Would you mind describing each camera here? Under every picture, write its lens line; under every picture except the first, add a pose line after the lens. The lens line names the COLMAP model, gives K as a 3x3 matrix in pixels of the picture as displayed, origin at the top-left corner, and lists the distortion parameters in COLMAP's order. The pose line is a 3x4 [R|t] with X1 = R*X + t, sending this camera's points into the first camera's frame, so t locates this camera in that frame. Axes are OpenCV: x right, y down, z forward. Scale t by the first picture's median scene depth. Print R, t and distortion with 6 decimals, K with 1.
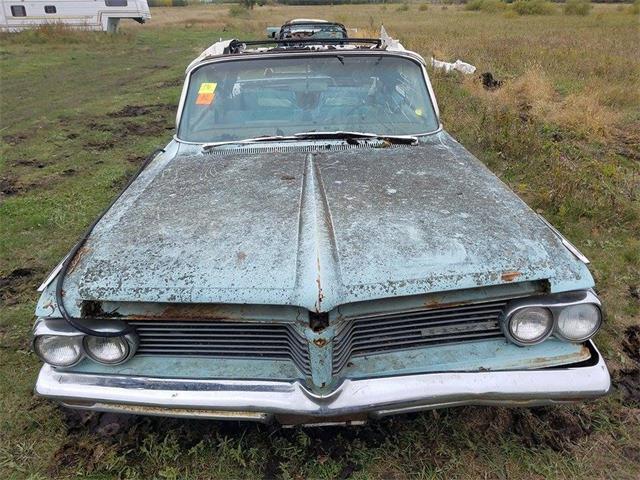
lens RADIAL K [[498.0, 0, 320.0], [0, 498.0, 240.0], [0, 0, 1]] dist [0.156638, -0.238600]
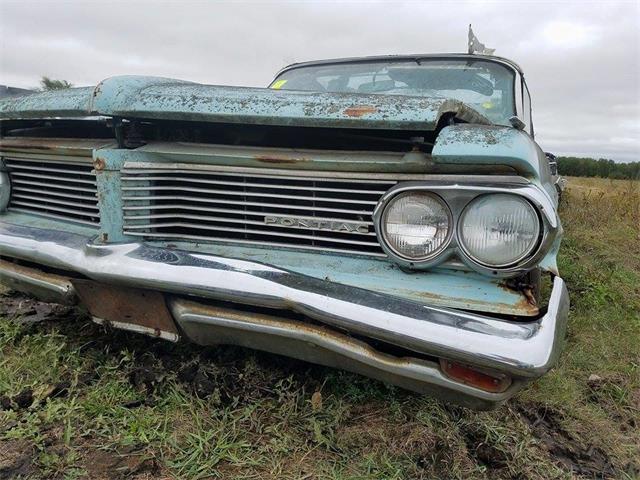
lens RADIAL K [[491.5, 0, 317.8], [0, 491.5, 247.2], [0, 0, 1]] dist [0.203639, -0.336354]
pose [[0.884614, 0.151608, -0.440991, 0.542582], [-0.270489, 0.937153, -0.220408, 0.332591], [0.379860, 0.314260, 0.870027, 0.408182]]
